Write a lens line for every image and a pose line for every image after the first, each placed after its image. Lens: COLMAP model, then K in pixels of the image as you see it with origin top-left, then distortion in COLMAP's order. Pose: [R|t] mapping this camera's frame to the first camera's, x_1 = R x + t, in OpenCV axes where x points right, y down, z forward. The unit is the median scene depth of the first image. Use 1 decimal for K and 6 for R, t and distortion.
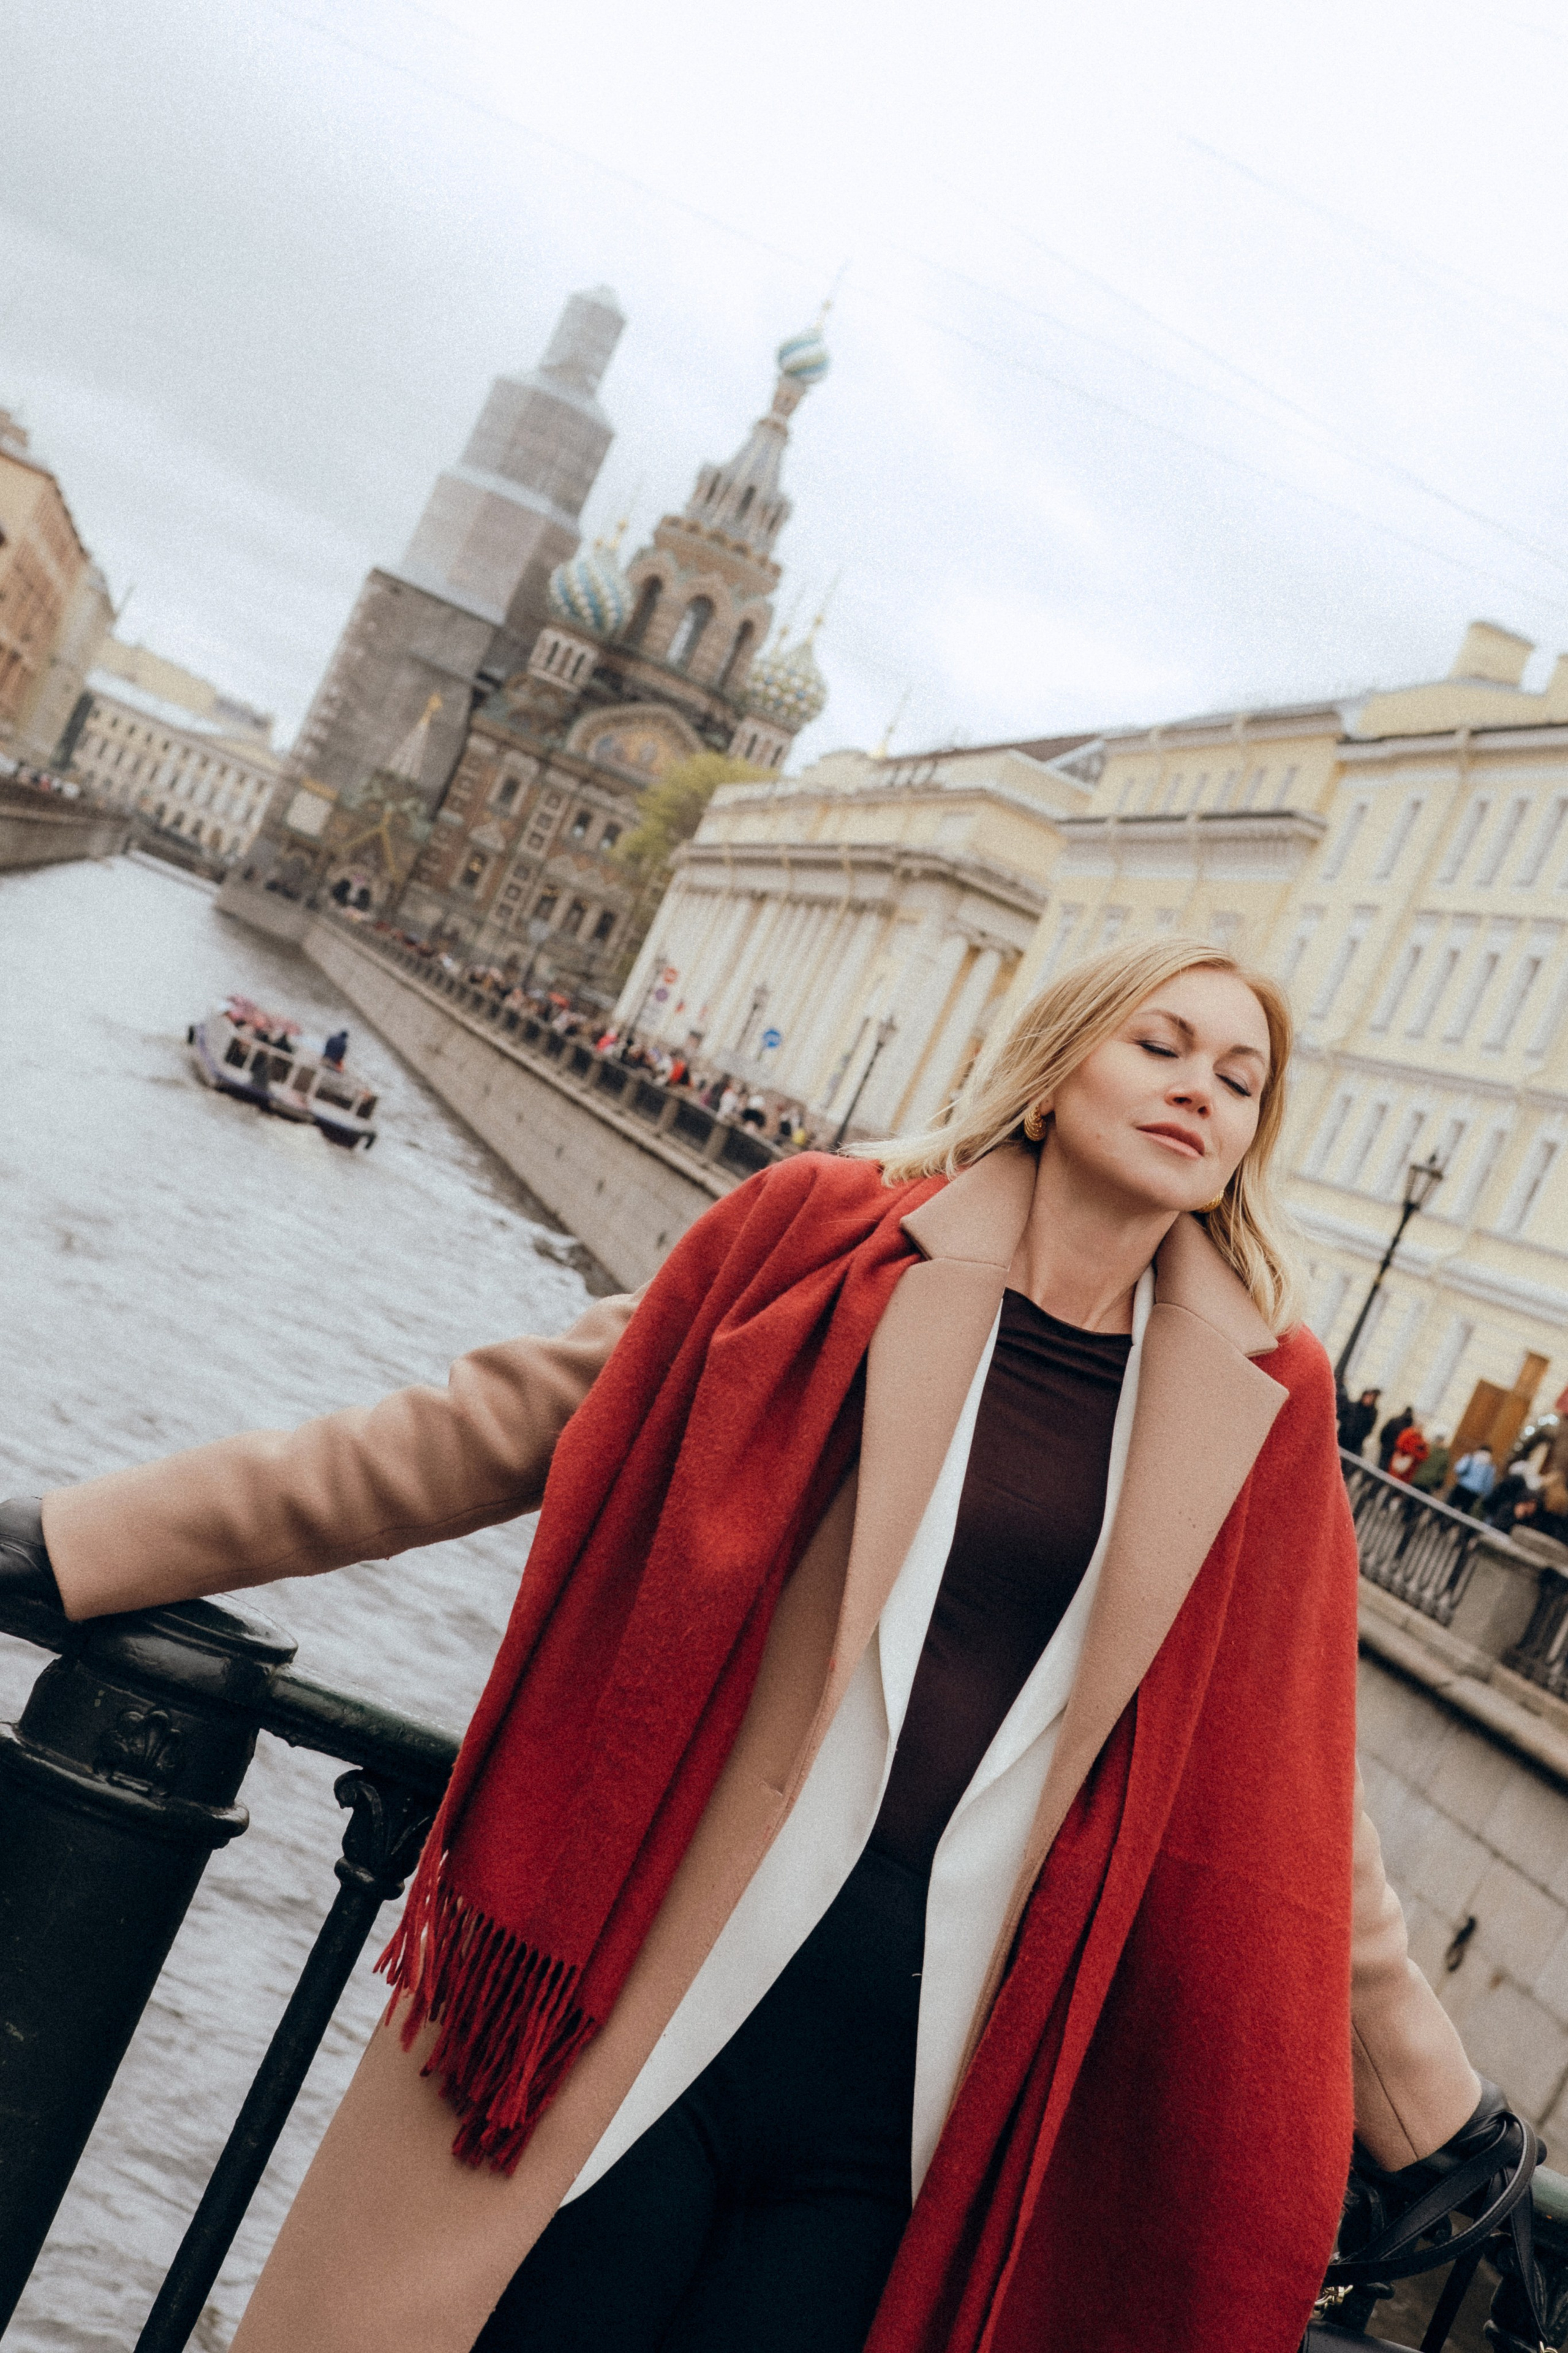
lens RADIAL K [[3485.4, 0, 837.3], [0, 3485.4, 1147.0], [0, 0, 1]] dist [0.153840, 0.188238]
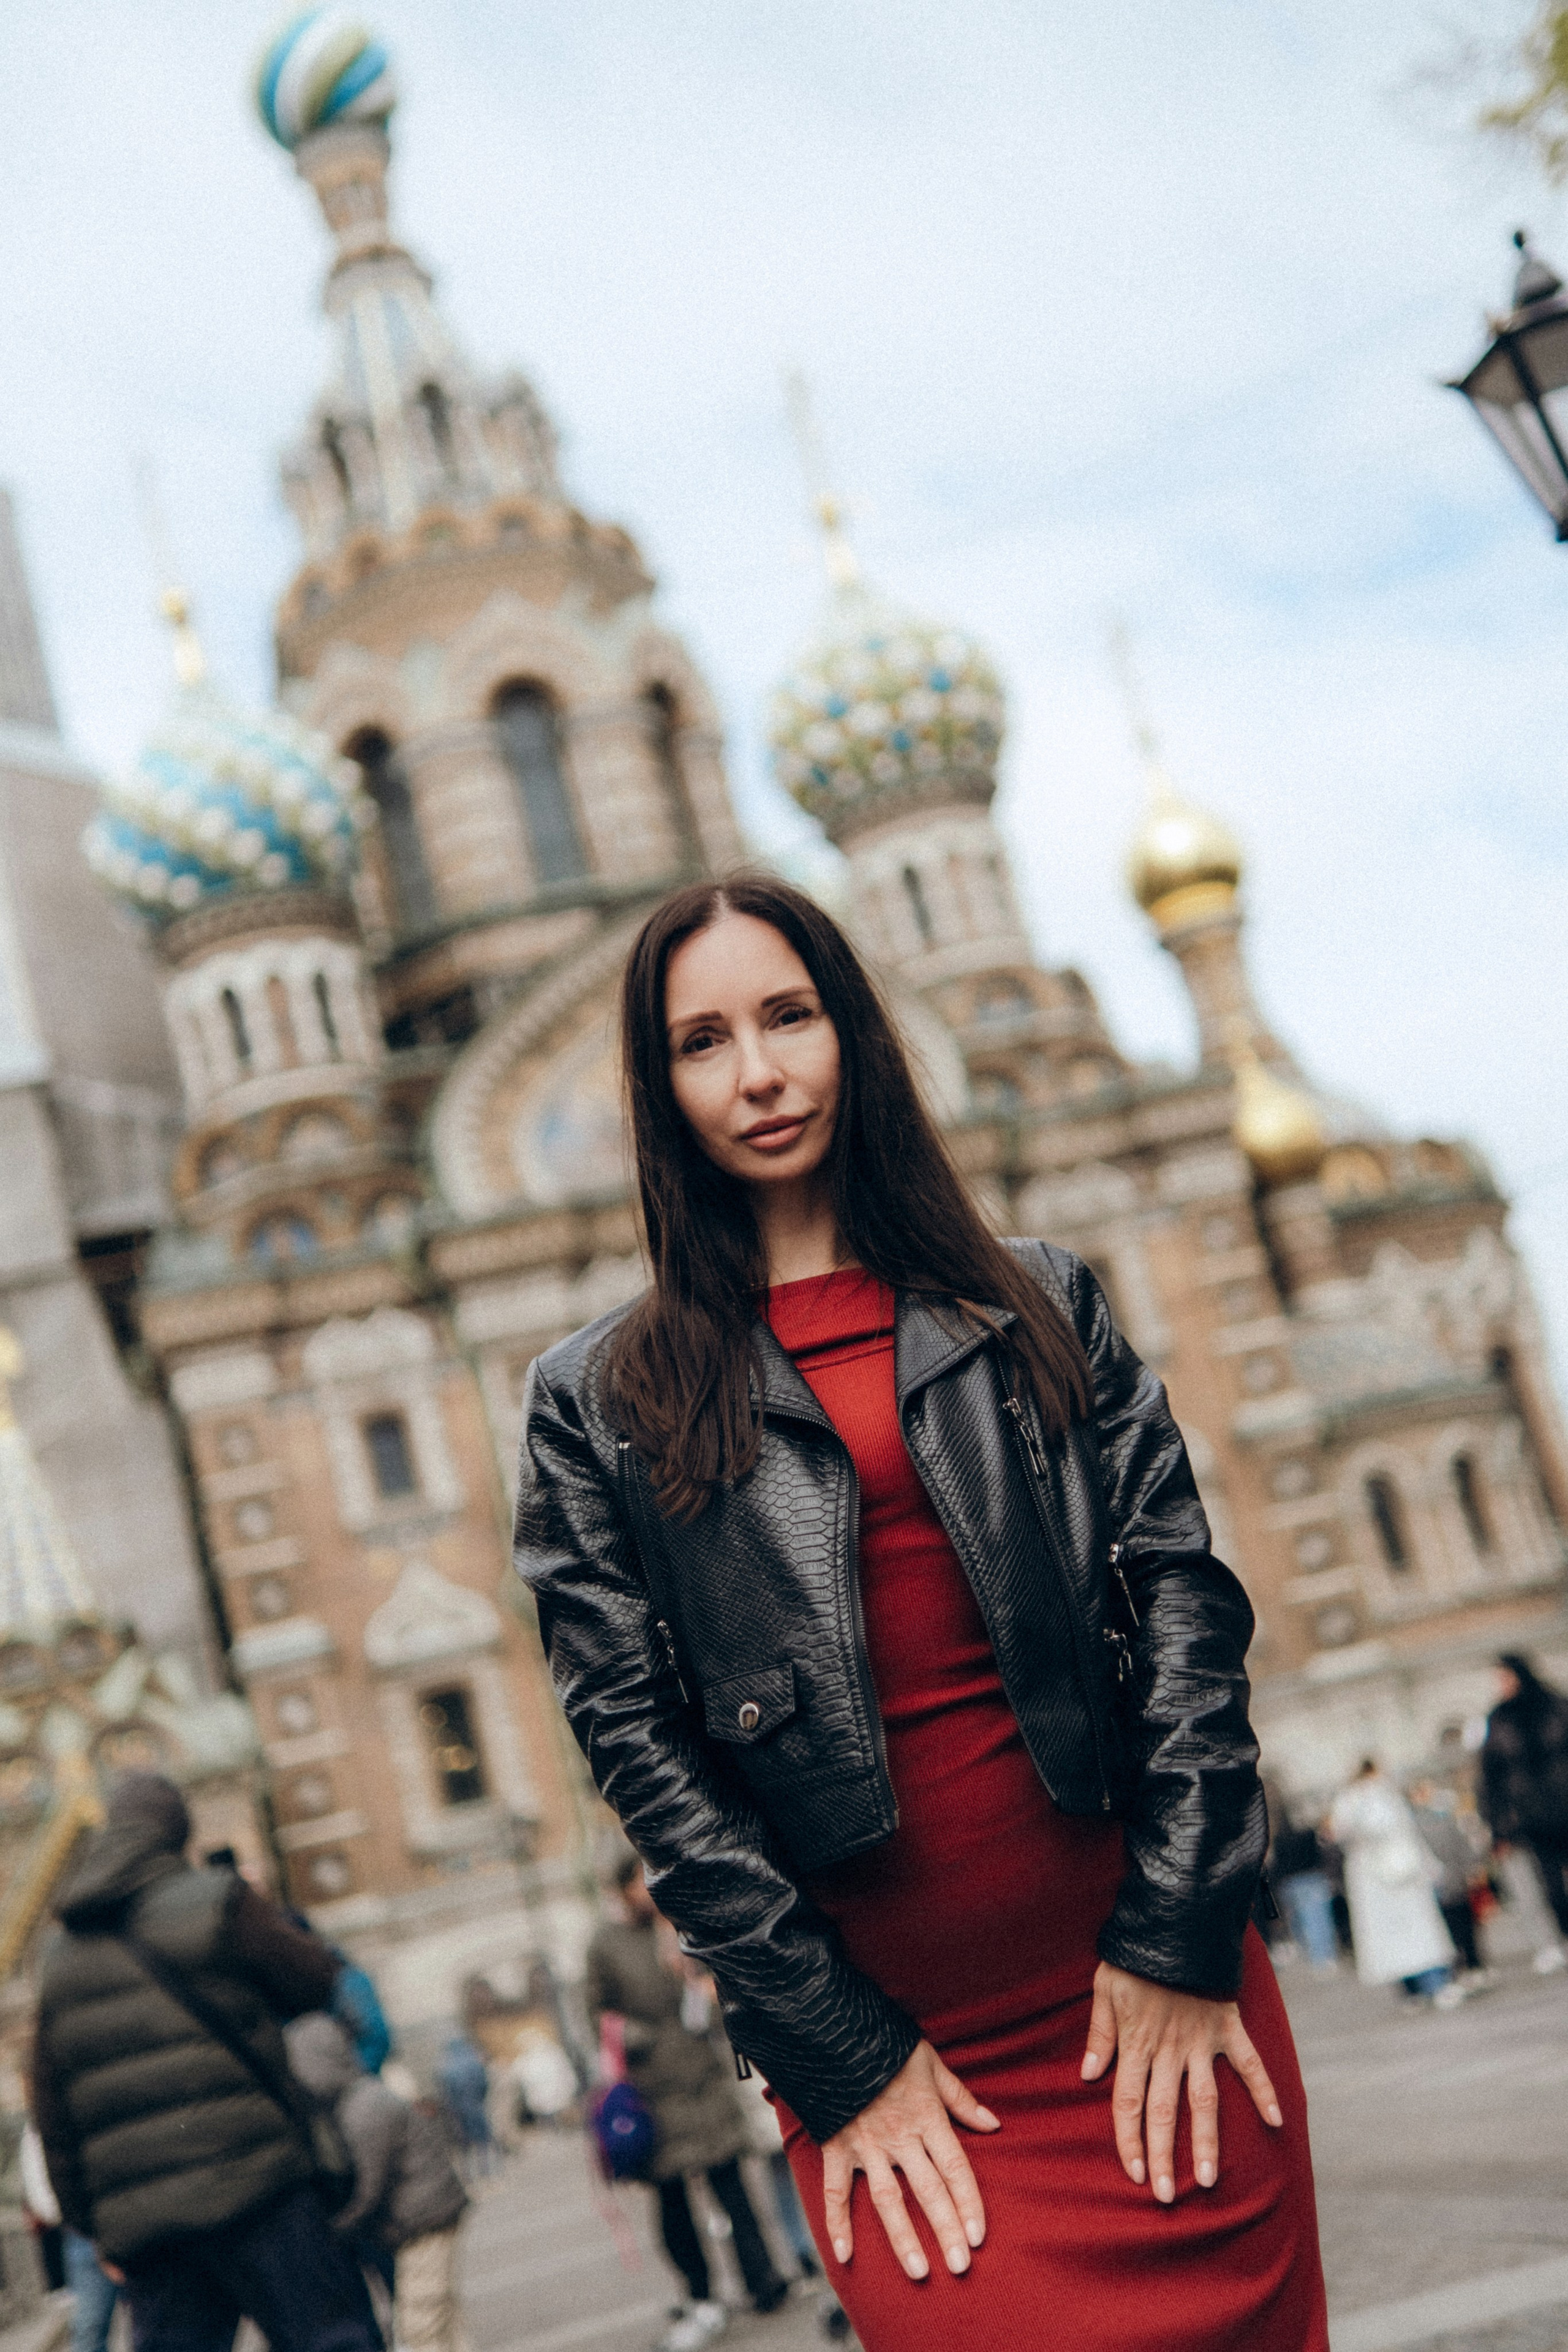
lens RADIAL K [[3306.3, 0, 784.1], [0, 3306.3, 1192.4], [0, 0, 1]] dist [0.153258, 0.122796]
pose [[0.785073, -0.605650, 0.129801, -0.090298], [0.619305, 0.763786, -0.181914, -0.047836], [0.011036, 0.223202, 0.974710, 0.722650]]
